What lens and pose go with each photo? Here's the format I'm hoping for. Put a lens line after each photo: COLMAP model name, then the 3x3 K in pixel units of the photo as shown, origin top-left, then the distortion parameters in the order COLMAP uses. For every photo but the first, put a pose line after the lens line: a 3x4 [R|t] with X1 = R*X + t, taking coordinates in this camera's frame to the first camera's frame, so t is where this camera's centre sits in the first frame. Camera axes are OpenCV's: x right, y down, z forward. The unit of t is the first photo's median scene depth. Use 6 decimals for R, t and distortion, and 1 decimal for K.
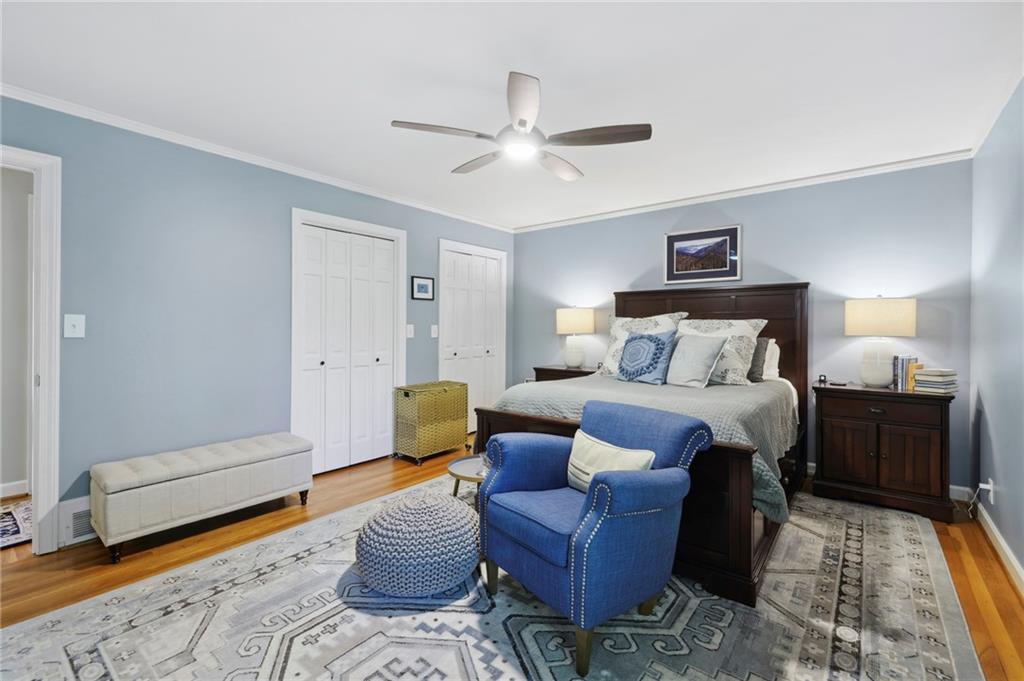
lens RADIAL K [[437.2, 0, 504.2], [0, 437.2, 332.9], [0, 0, 1]] dist [-0.001513, 0.000614]
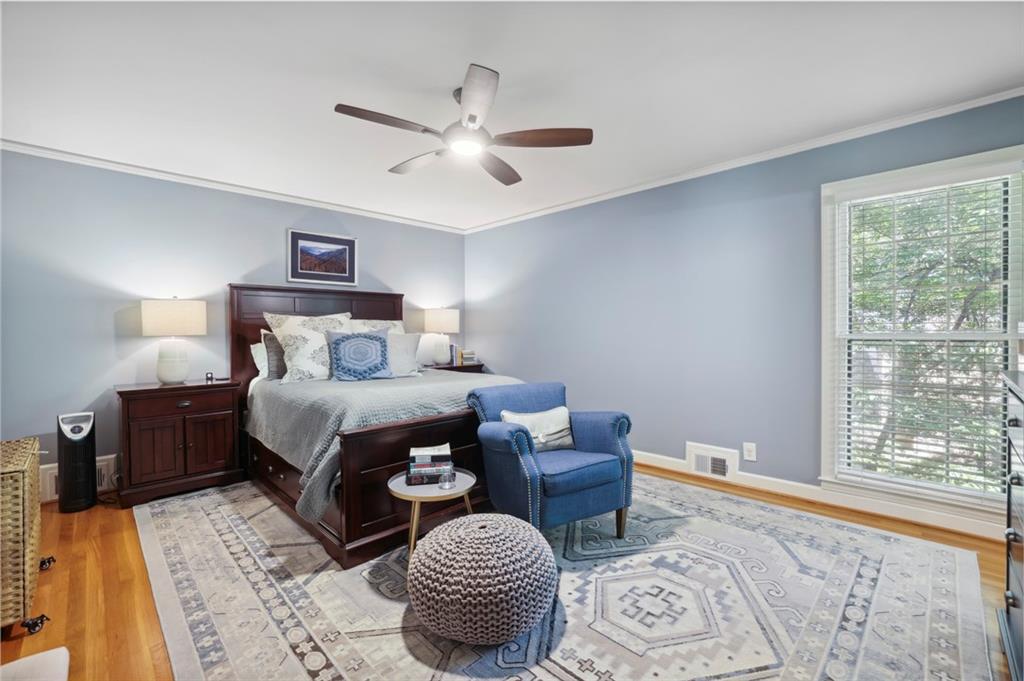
lens RADIAL K [[437.2, 0, 502.3], [0, 437.2, 335.3], [0, 0, 1]] dist [-0.001513, 0.000614]
pose [[0.139508, -0.018968, 0.990039, -0.552490], [0.013213, 0.999763, 0.017293, -0.005216], [-0.990133, 0.010669, 0.139725, 0.444342]]
